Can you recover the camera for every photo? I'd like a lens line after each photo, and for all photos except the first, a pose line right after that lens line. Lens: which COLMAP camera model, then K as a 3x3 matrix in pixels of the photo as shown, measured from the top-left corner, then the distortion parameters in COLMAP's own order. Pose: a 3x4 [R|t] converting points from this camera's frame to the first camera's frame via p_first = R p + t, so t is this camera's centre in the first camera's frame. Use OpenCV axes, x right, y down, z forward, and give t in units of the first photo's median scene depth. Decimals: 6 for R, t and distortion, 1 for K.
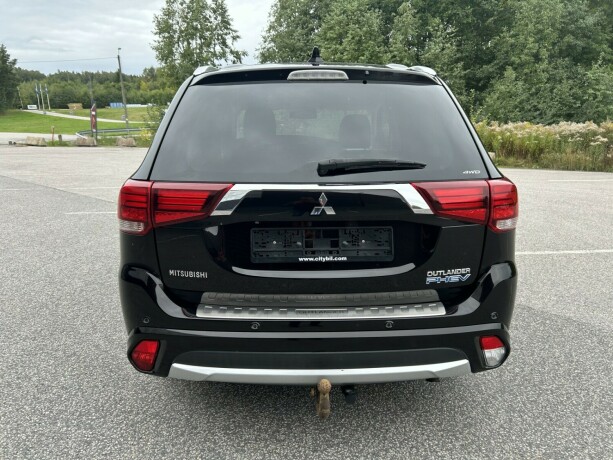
lens RADIAL K [[465.2, 0, 304.3], [0, 465.2, 230.7], [0, 0, 1]] dist [0.025117, -0.031722]
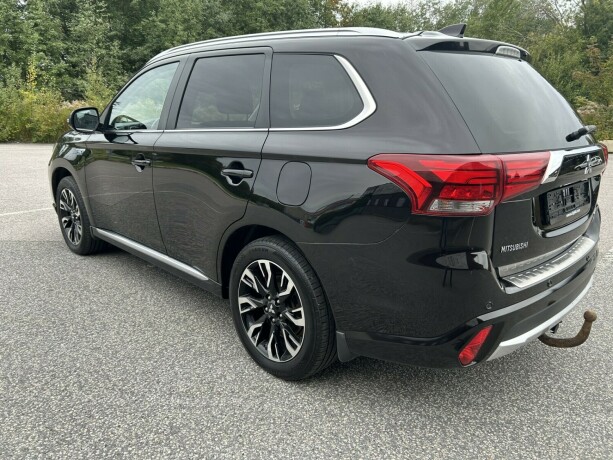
lens RADIAL K [[465.2, 0, 307.0], [0, 465.2, 231.5], [0, 0, 1]] dist [0.025117, -0.031722]
pose [[0.724673, -0.154428, 0.671567, -0.080759], [0.131114, 0.987662, 0.085632, -0.005330], [-0.676505, 0.025997, 0.735979, 0.038037]]
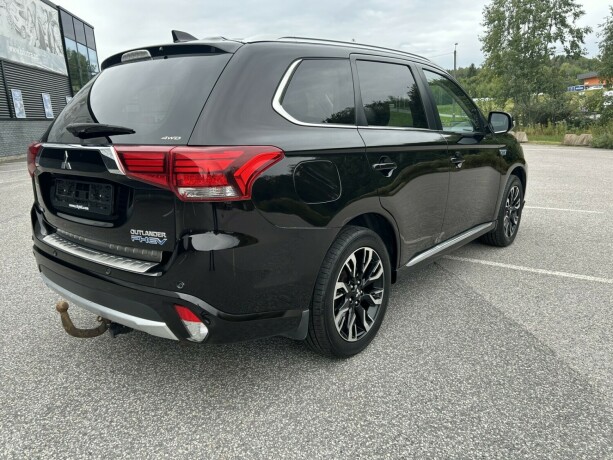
lens RADIAL K [[465.2, 0, 304.5], [0, 465.2, 229.3], [0, 0, 1]] dist [0.025117, -0.031722]
pose [[0.755741, 0.126714, -0.642494, 0.081662], [-0.121631, 0.991190, 0.052415, -0.001091], [0.643476, 0.038535, 0.764496, 0.027906]]
